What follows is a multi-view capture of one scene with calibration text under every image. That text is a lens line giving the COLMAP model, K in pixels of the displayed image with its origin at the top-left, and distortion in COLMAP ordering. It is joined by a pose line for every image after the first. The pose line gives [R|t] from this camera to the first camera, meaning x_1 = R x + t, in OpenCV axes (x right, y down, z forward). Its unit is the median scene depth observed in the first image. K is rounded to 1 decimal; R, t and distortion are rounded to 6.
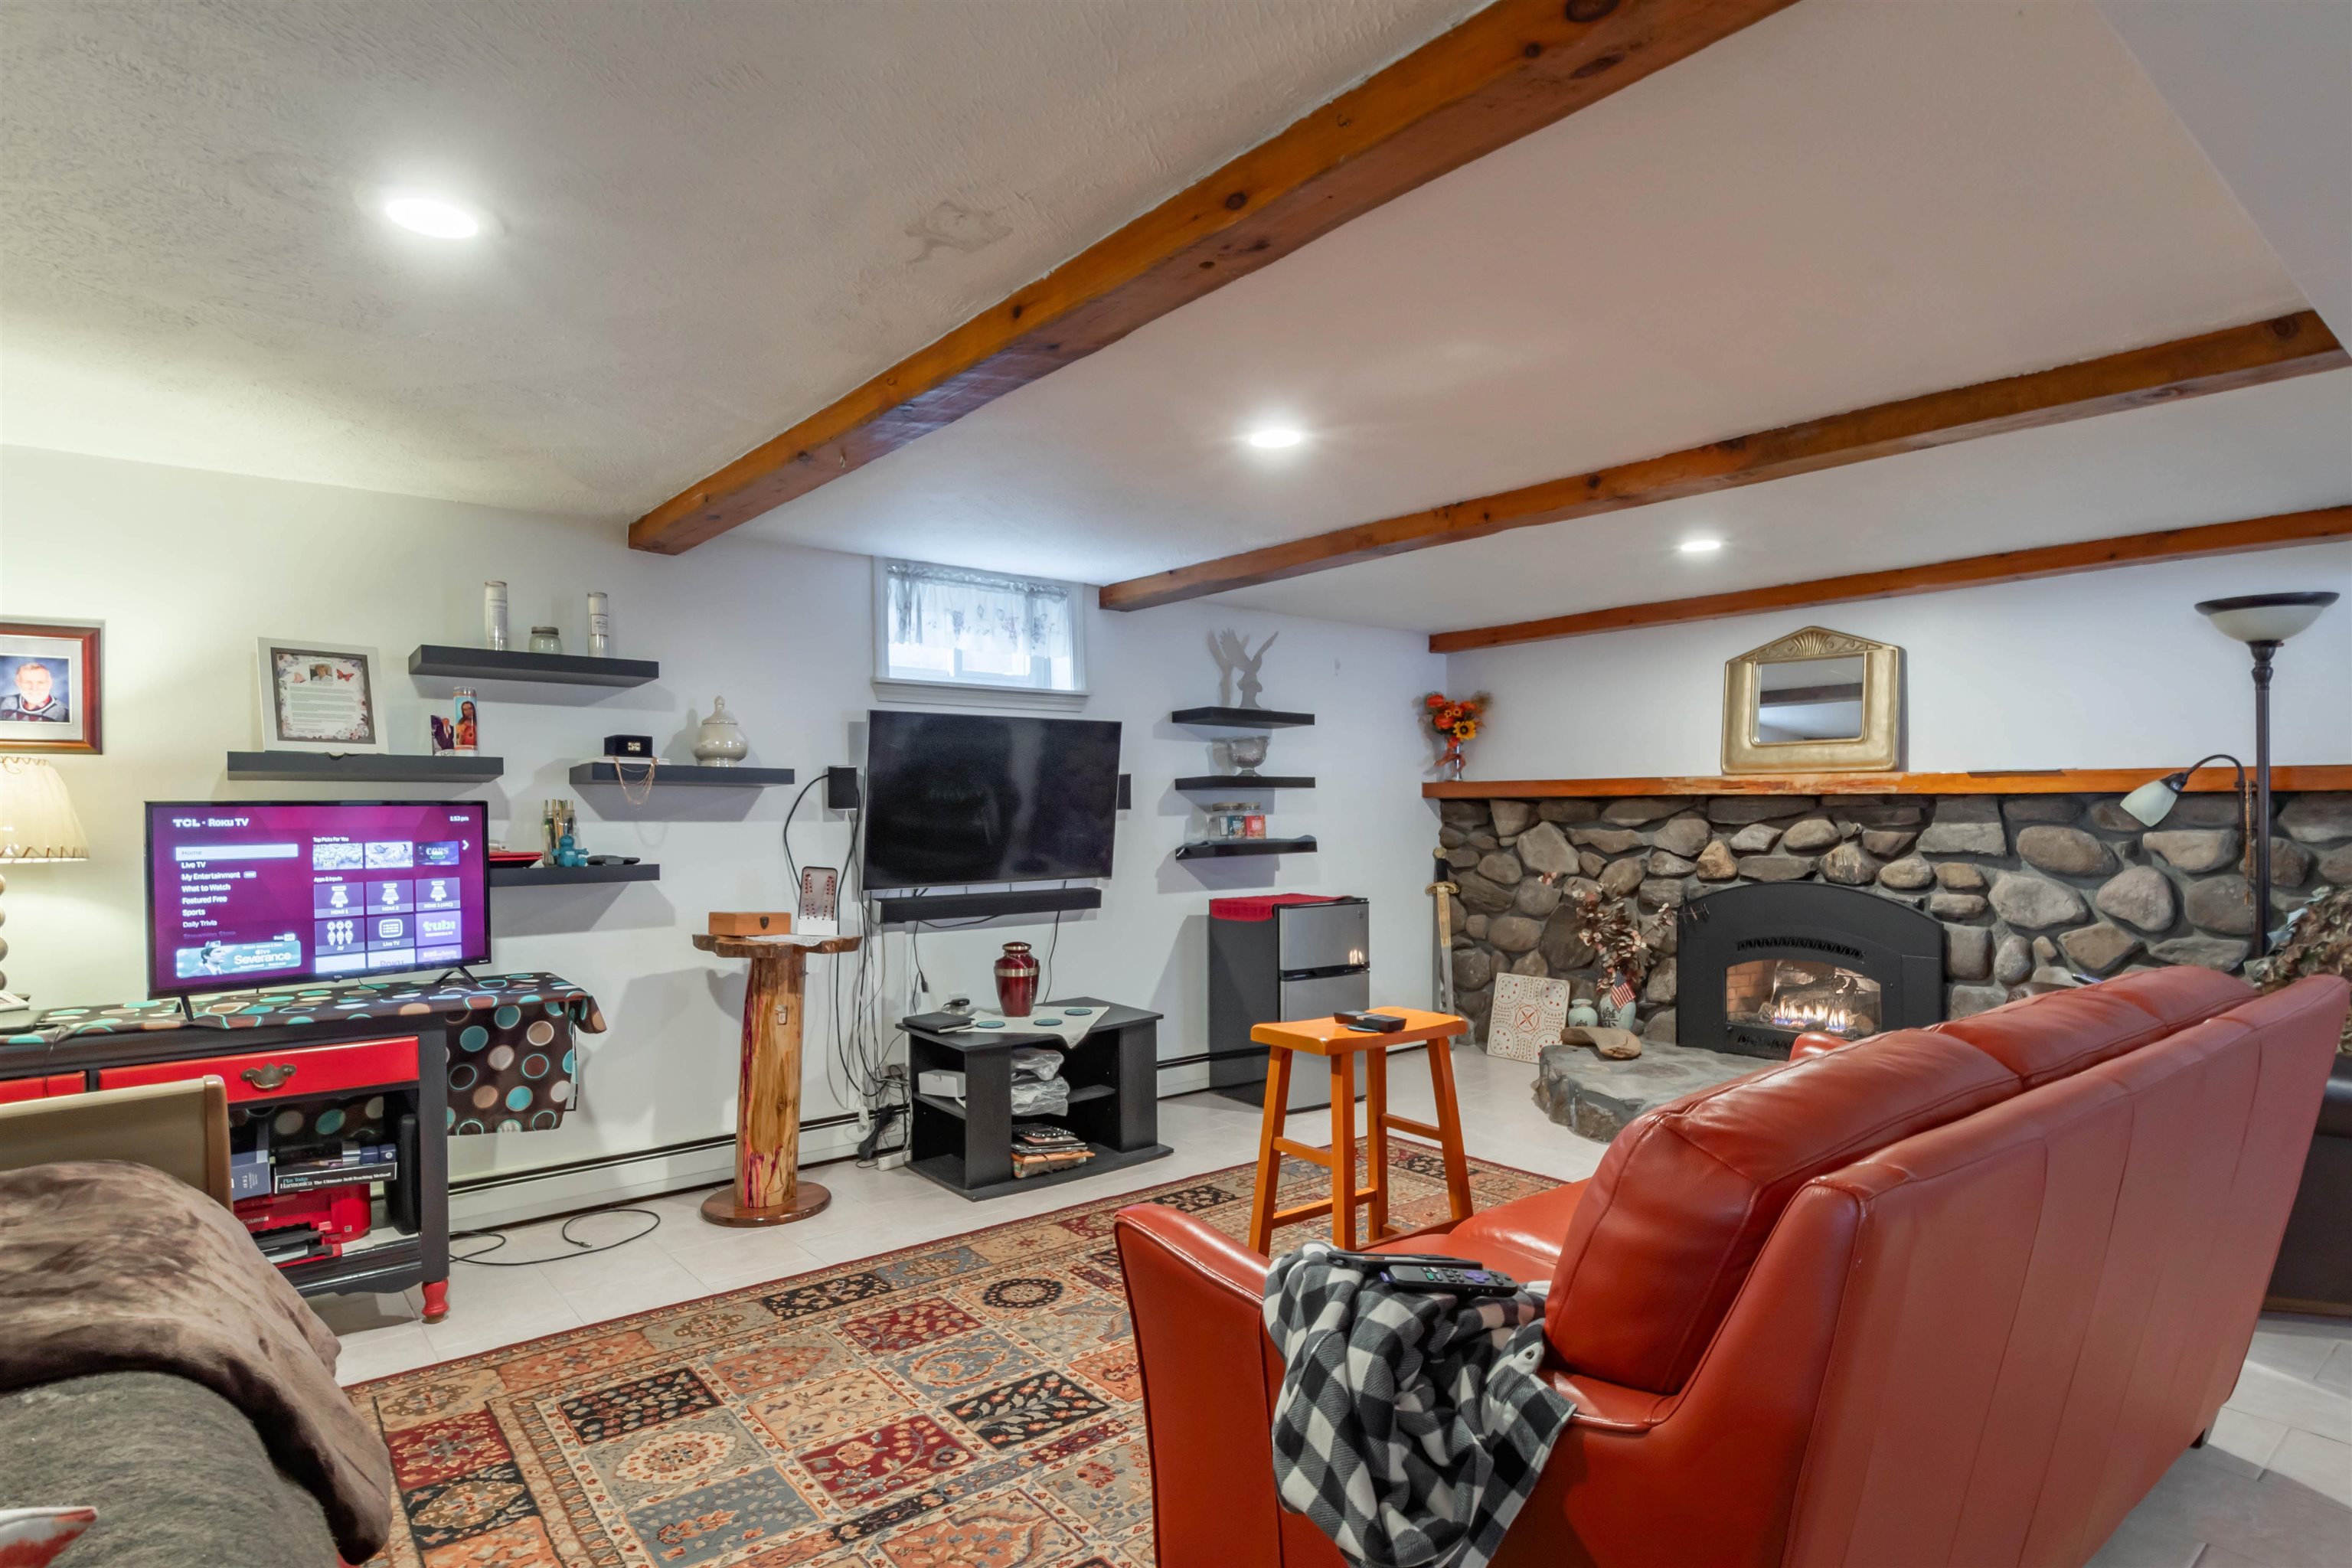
lens RADIAL K [[1252.5, 0, 1250.2], [0, 1252.5, 794.8], [0, 0, 1]] dist [0.004153, -0.003665]
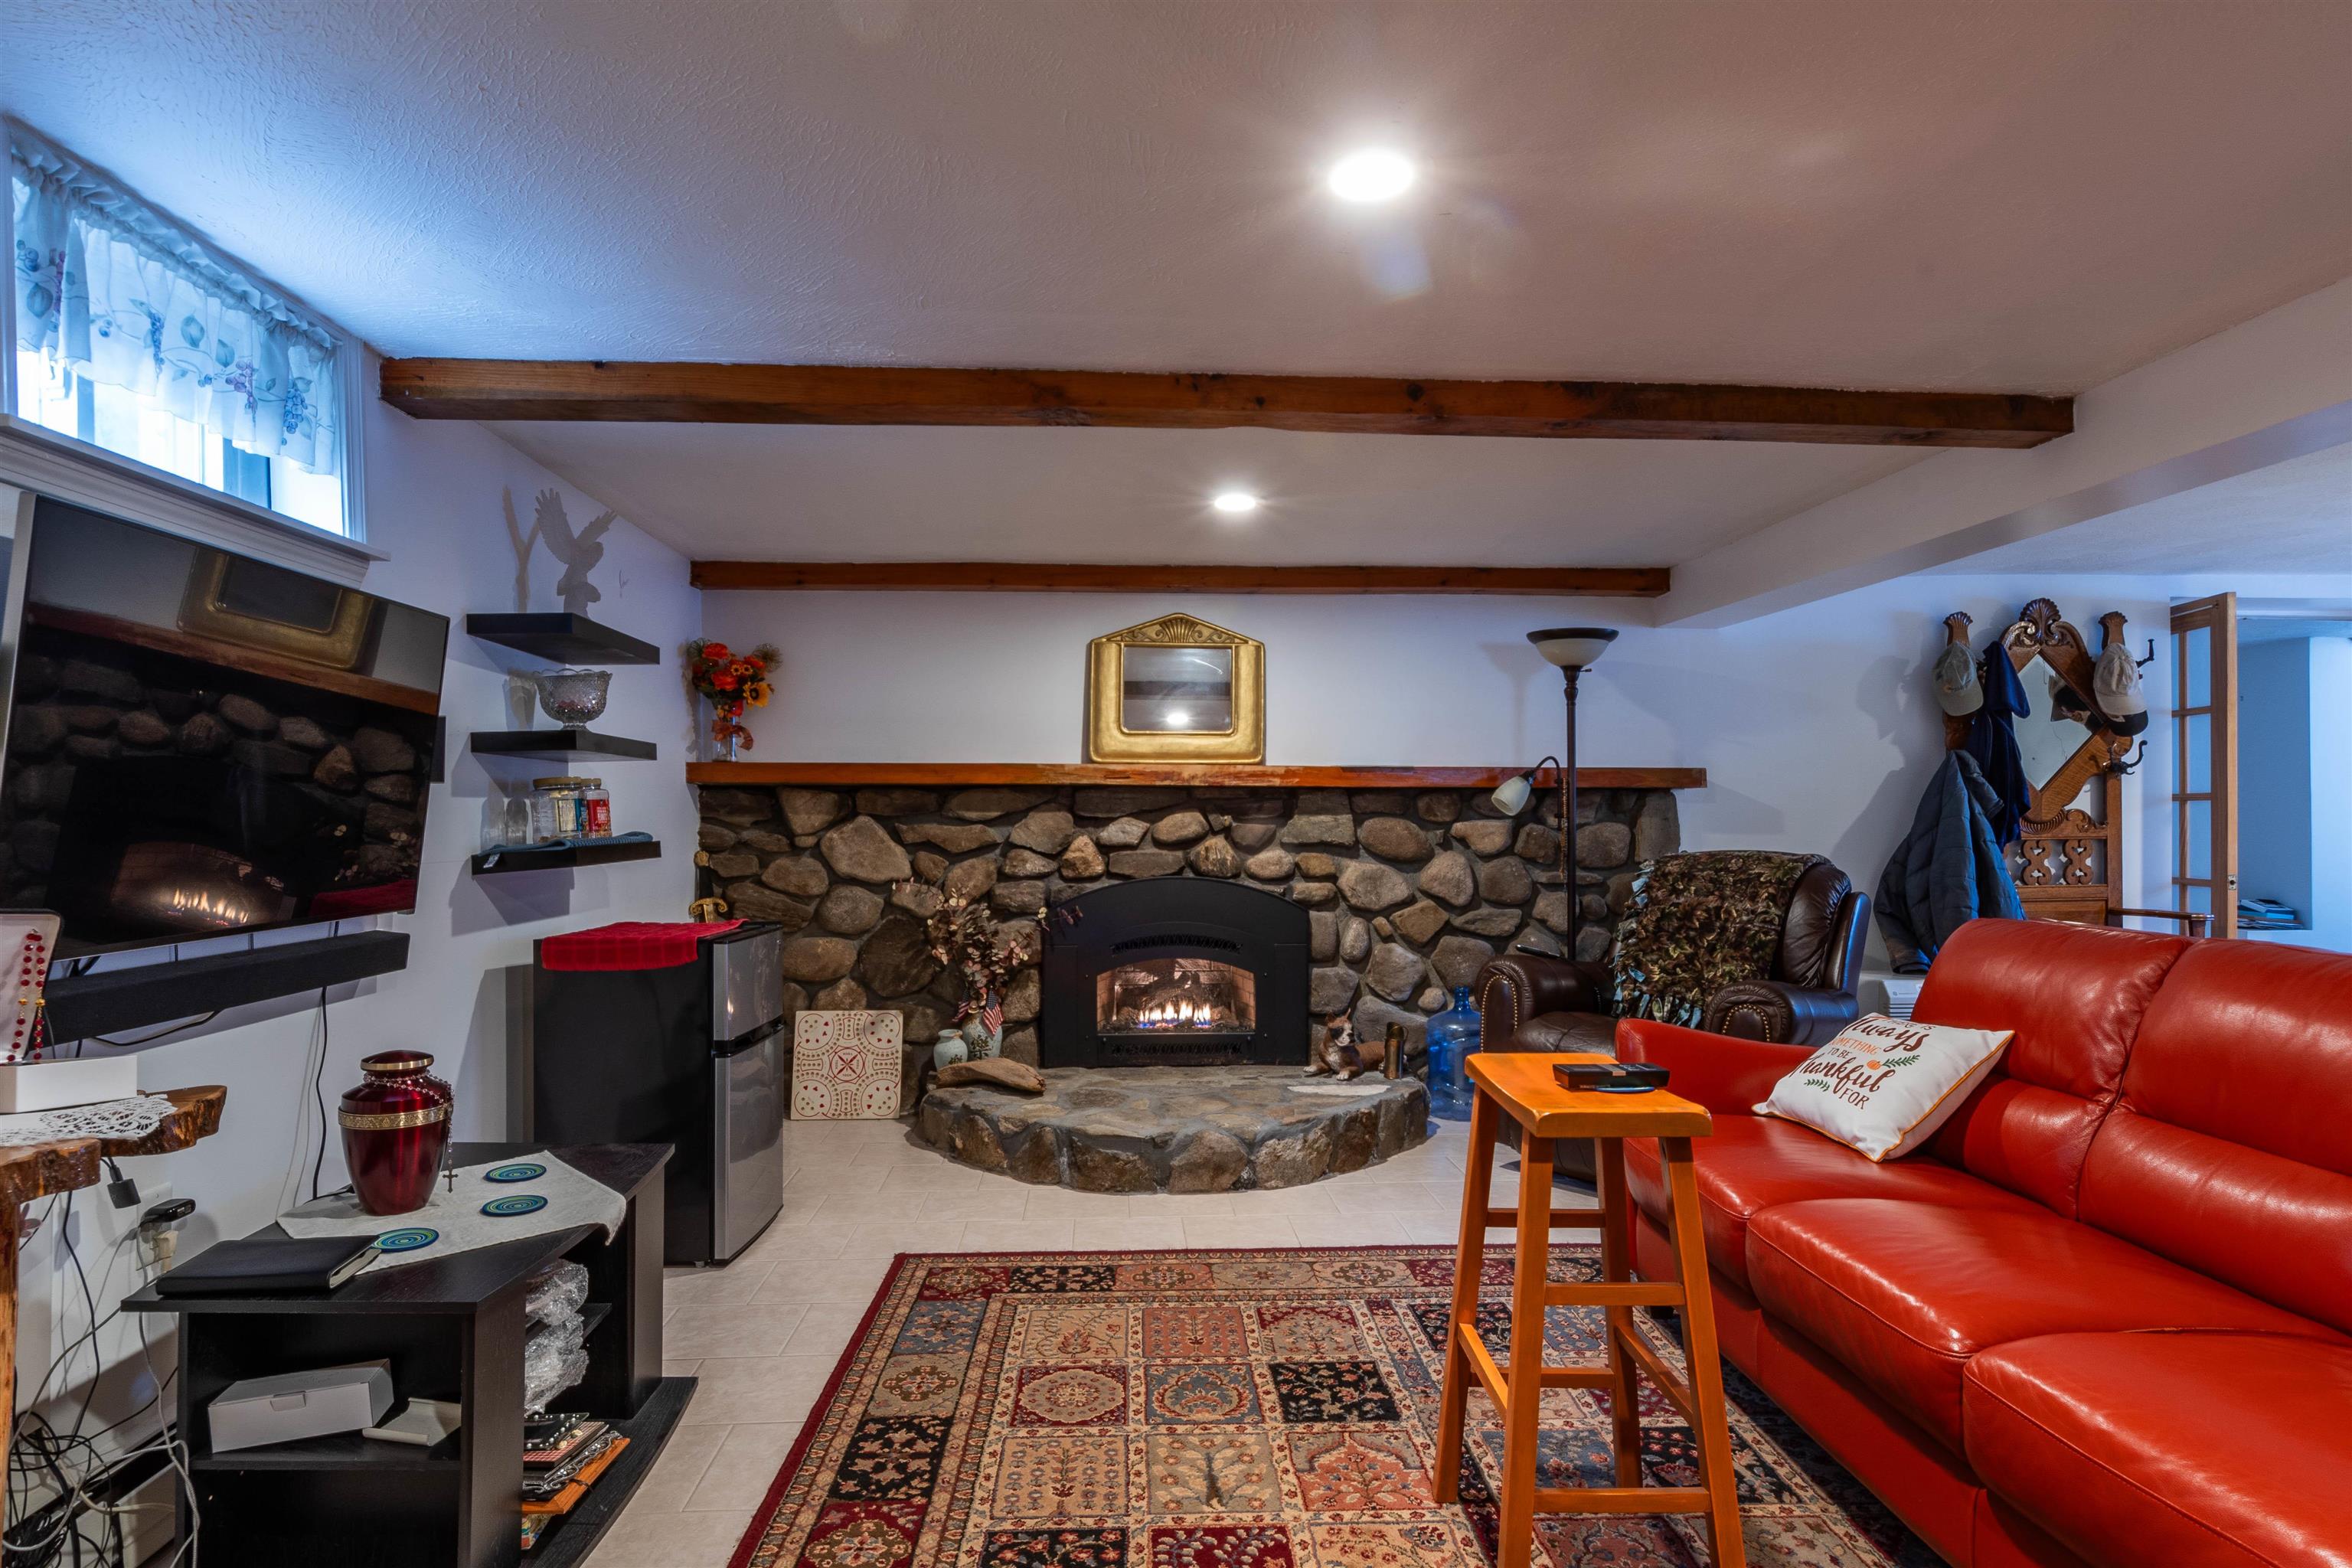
lens RADIAL K [[1252.5, 0, 1170.2], [0, 1252.5, 809.5], [0, 0, 1]] dist [0.004153, -0.003665]
pose [[0.627104, 0.008871, 0.778885, -0.313727], [-0.010877, 0.999937, -0.002631, 0.020380], [-0.778860, -0.006822, 0.627161, 0.403623]]
